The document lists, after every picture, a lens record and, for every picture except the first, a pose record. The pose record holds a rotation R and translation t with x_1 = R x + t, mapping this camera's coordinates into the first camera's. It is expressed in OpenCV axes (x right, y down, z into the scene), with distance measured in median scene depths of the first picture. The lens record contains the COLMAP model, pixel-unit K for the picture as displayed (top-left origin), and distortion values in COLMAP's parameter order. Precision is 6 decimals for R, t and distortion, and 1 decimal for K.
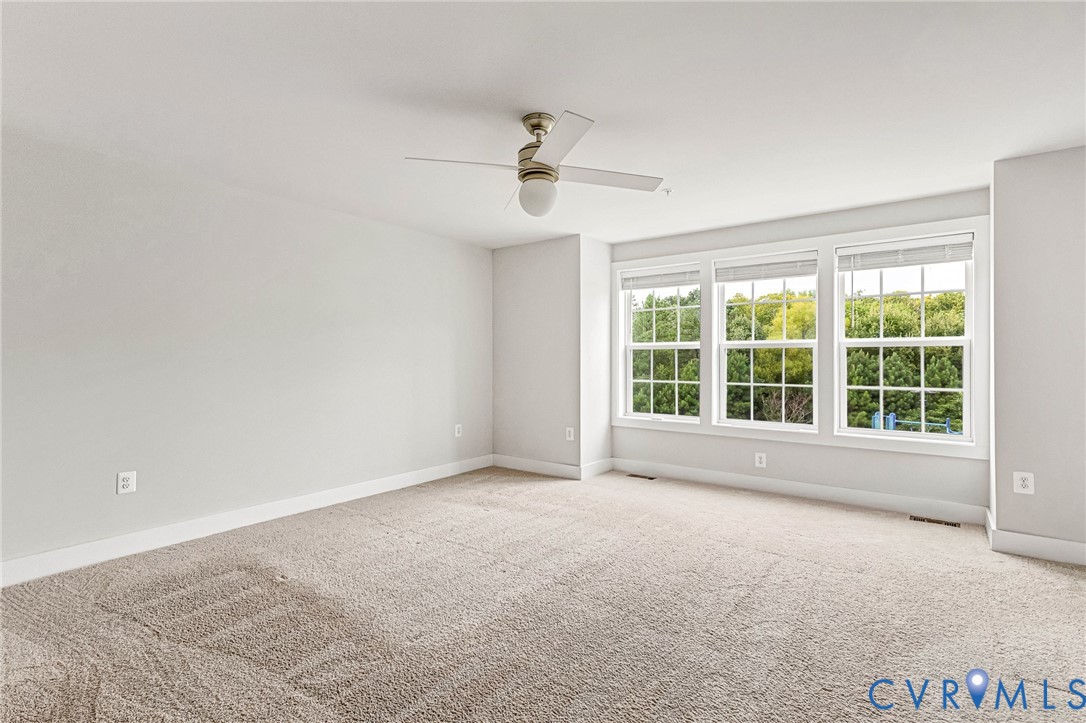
lens RADIAL K [[550.0, 0, 543.0], [0, 550.0, 361.5], [0, 0, 1]] dist [0.004723, -0.000463]
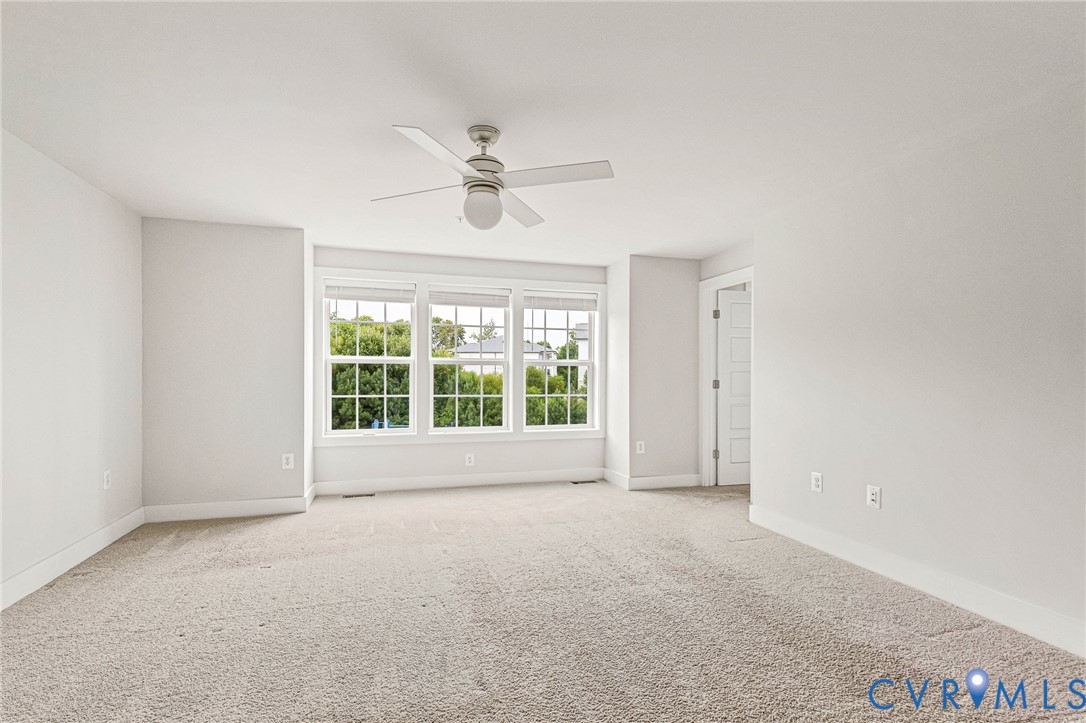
lens RADIAL K [[546.2, 0, 542.5], [0, 546.2, 367.6], [0, 0, 1]] dist [0.022803, -0.001761]
pose [[0.552286, 0.014032, 0.833537, -0.477054], [-0.000170, 0.999860, -0.016719, 0.001713], [-0.833655, 0.009092, 0.552211, 0.216919]]
